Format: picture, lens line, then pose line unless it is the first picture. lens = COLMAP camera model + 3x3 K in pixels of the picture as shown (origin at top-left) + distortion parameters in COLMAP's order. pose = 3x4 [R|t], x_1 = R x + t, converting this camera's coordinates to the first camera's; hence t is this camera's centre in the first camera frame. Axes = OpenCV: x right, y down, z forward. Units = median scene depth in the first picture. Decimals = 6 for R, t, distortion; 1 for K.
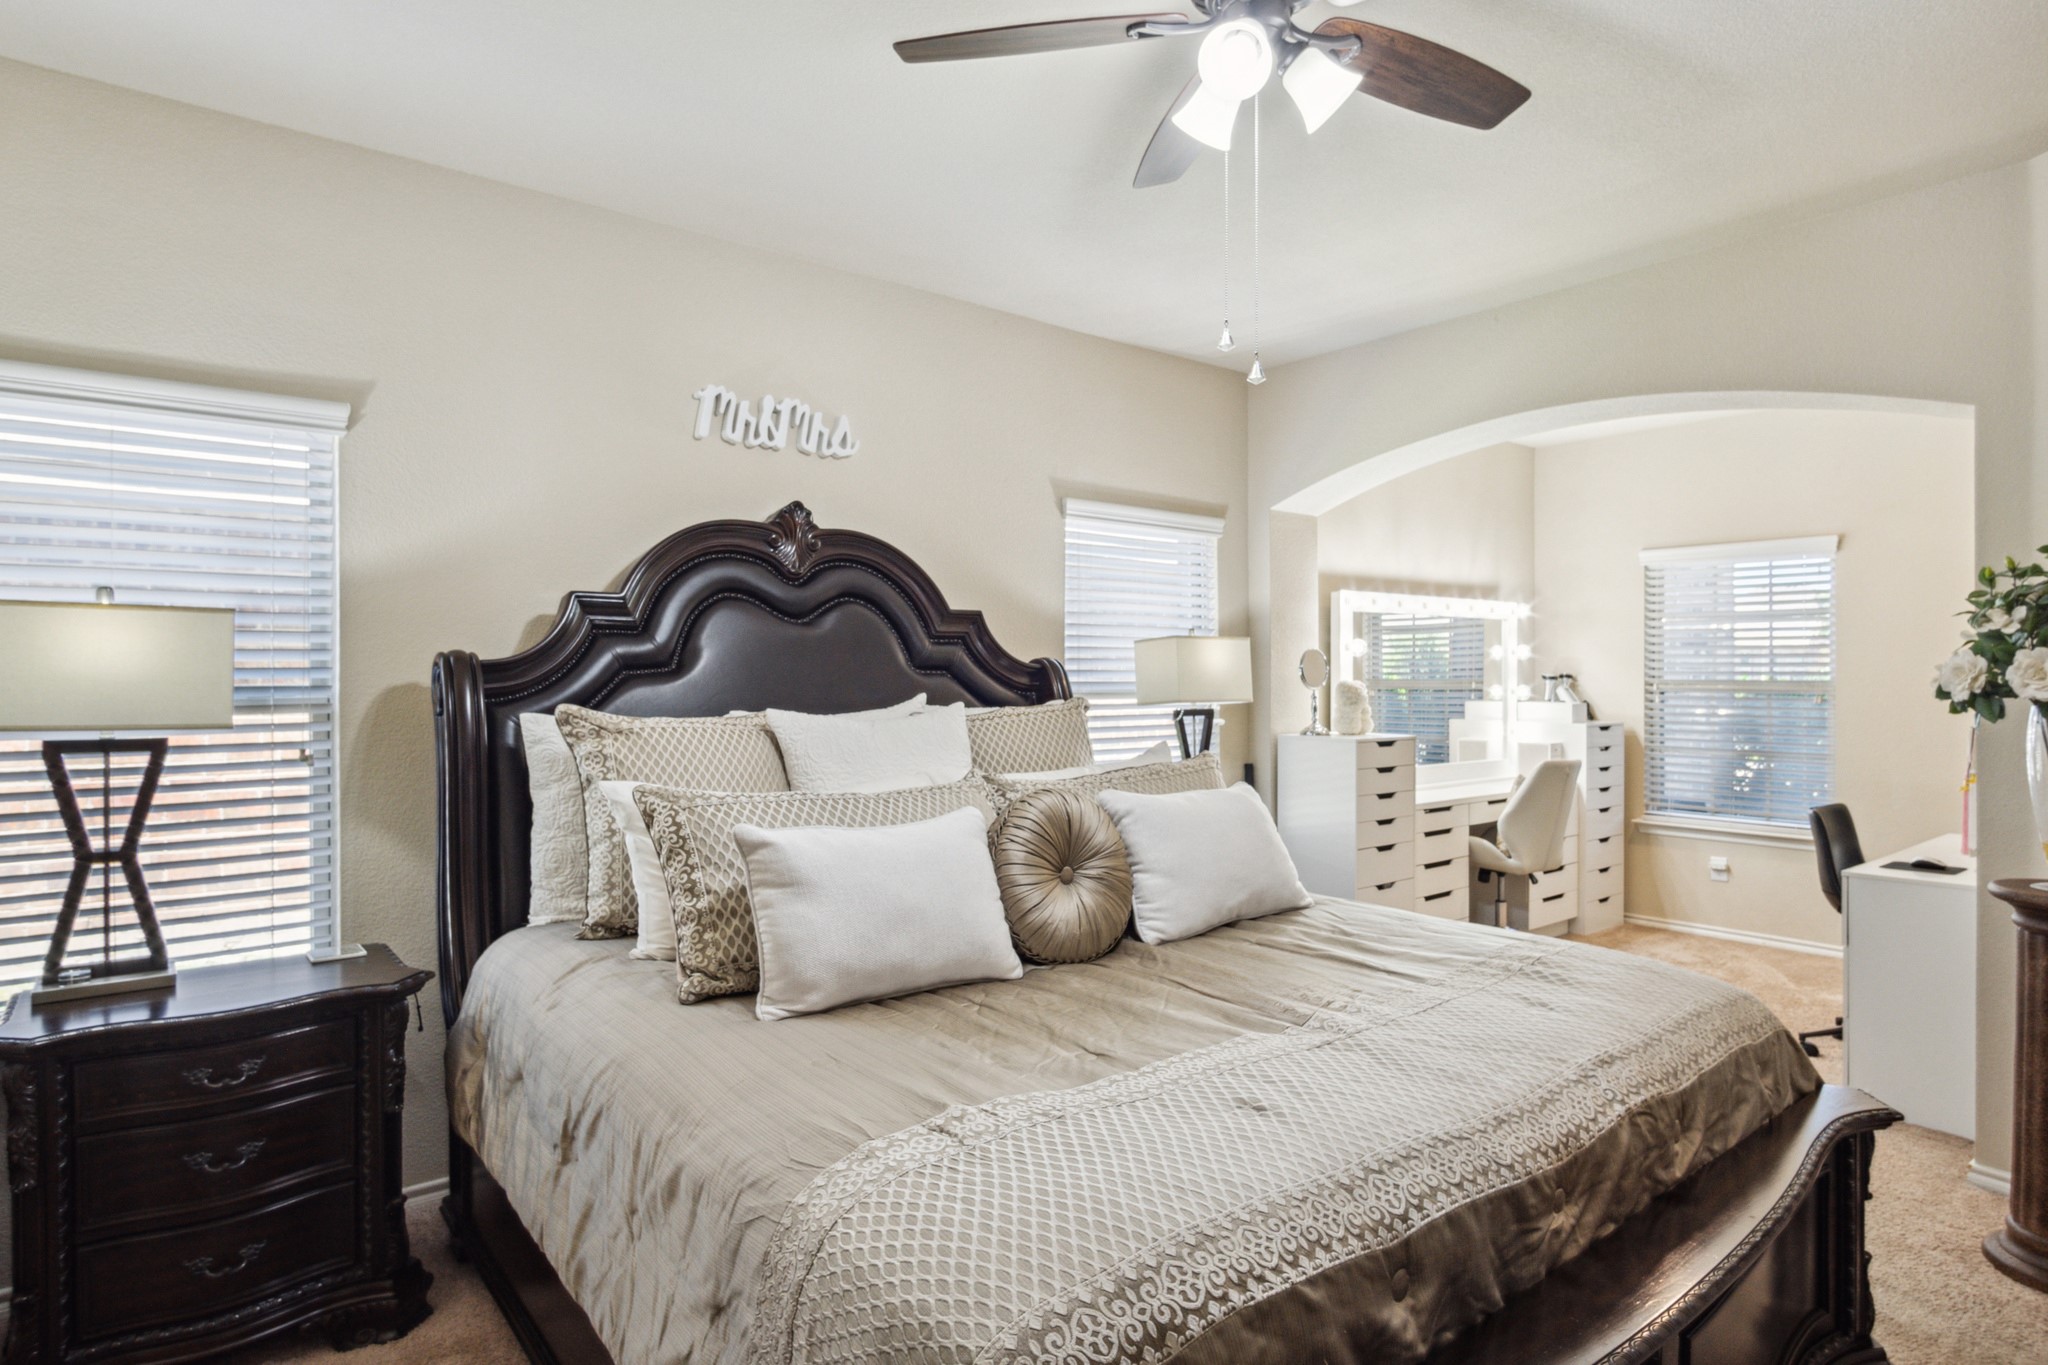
lens RADIAL K [[1104.6, 0, 1023.3], [0, 1104.6, 683.6], [0, 0, 1]] dist [-0.007253, 0.001588]
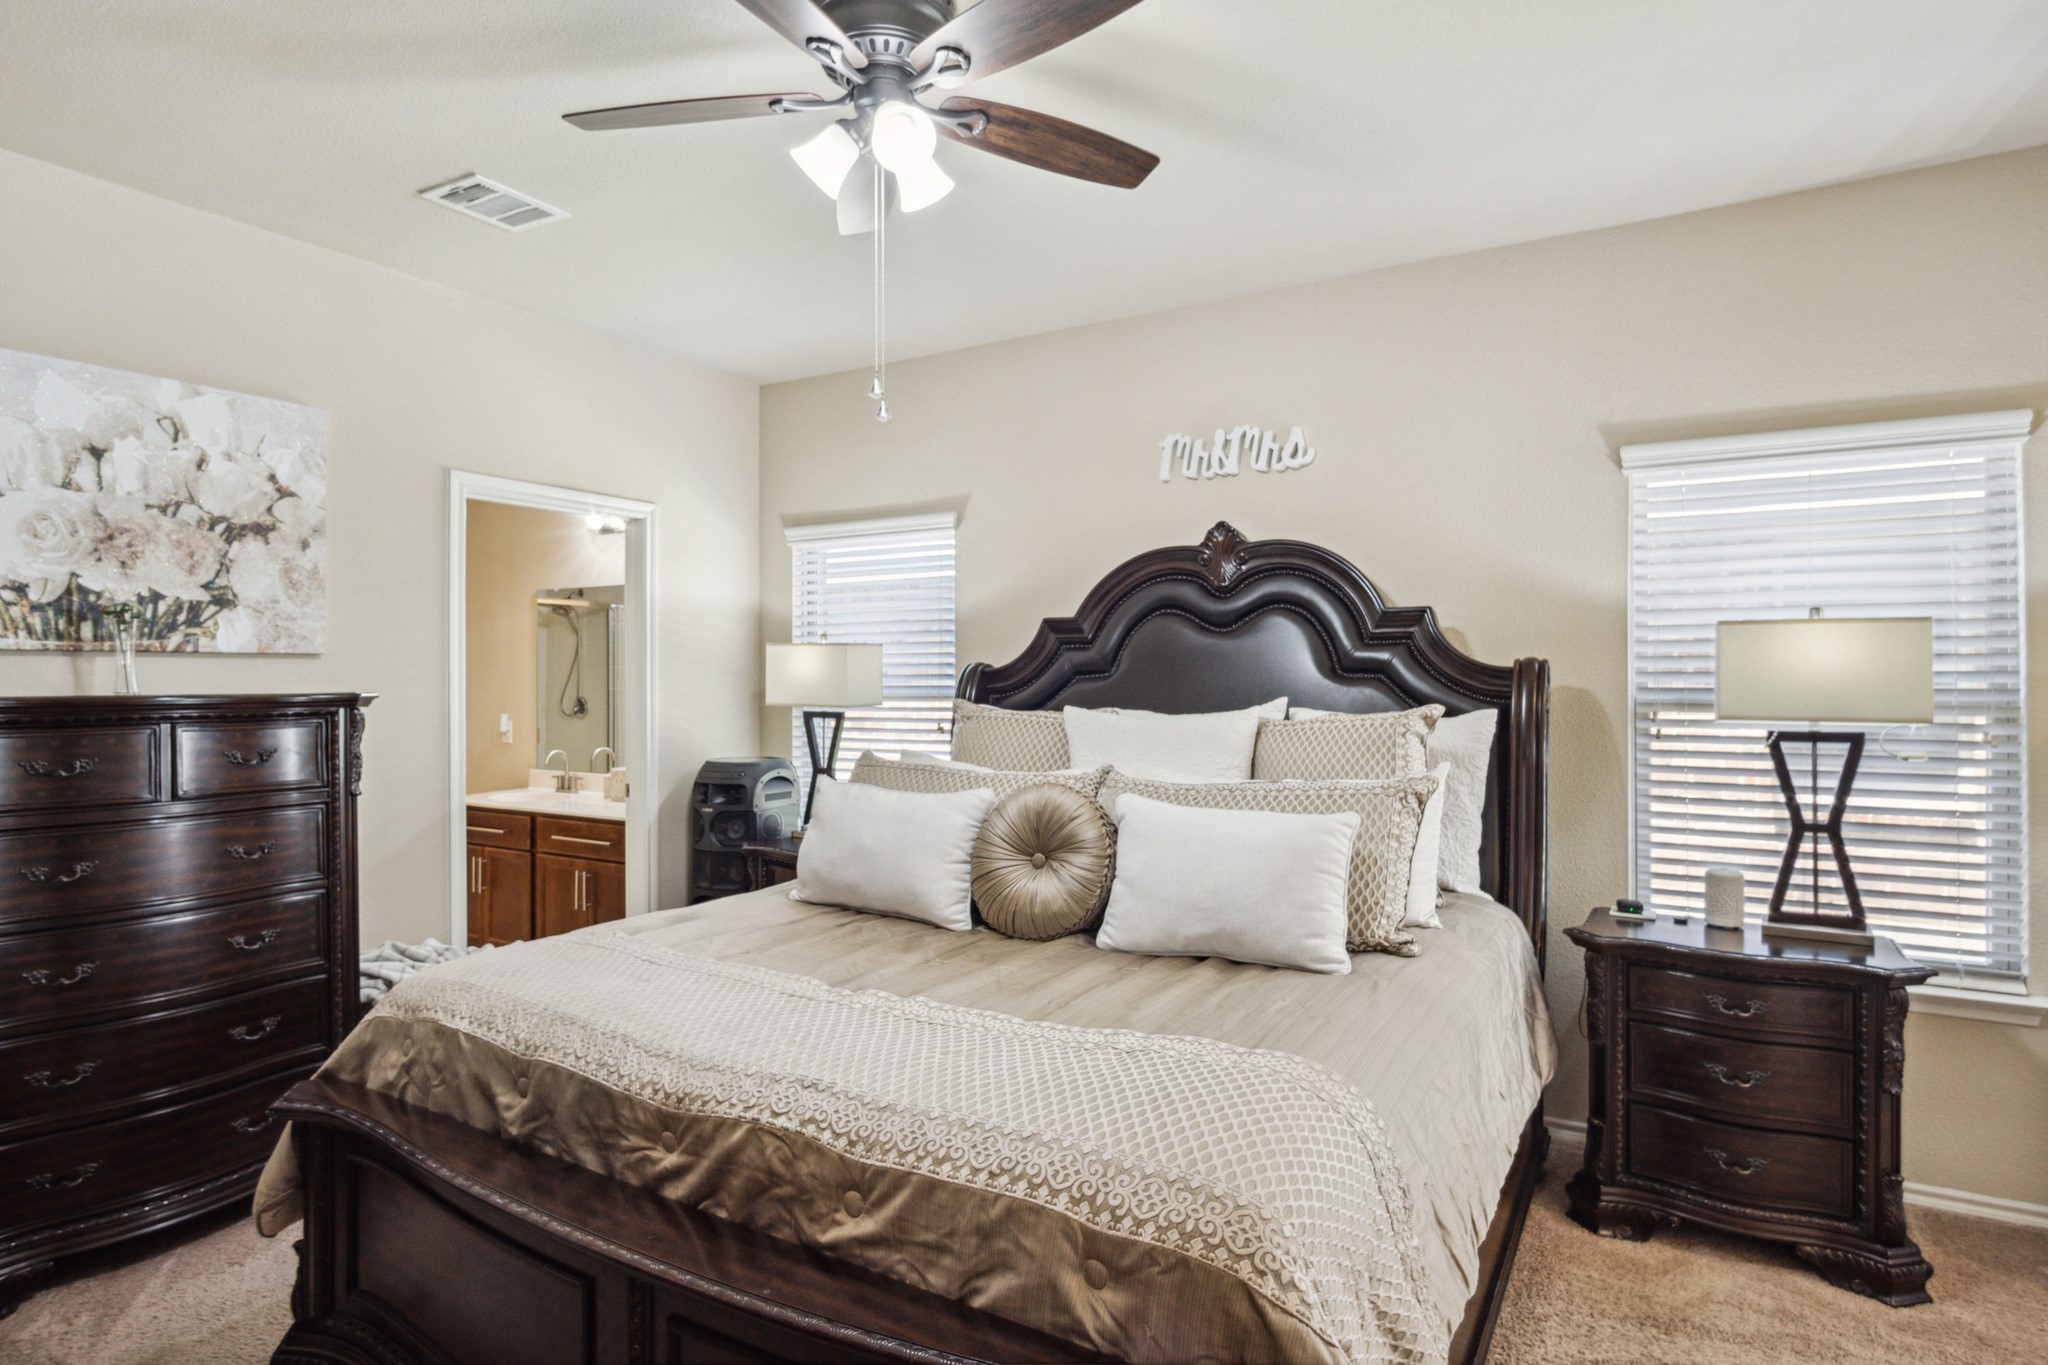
lens RADIAL K [[1104.6, 0, 1019.6], [0, 1104.6, 683.1], [0, 0, 1]] dist [-0.007253, 0.001588]
pose [[0.341201, 0.004759, -0.939978, 0.784320], [-0.006013, 0.999978, 0.002880, -0.005585], [0.939971, 0.004670, 0.341222, 0.442485]]
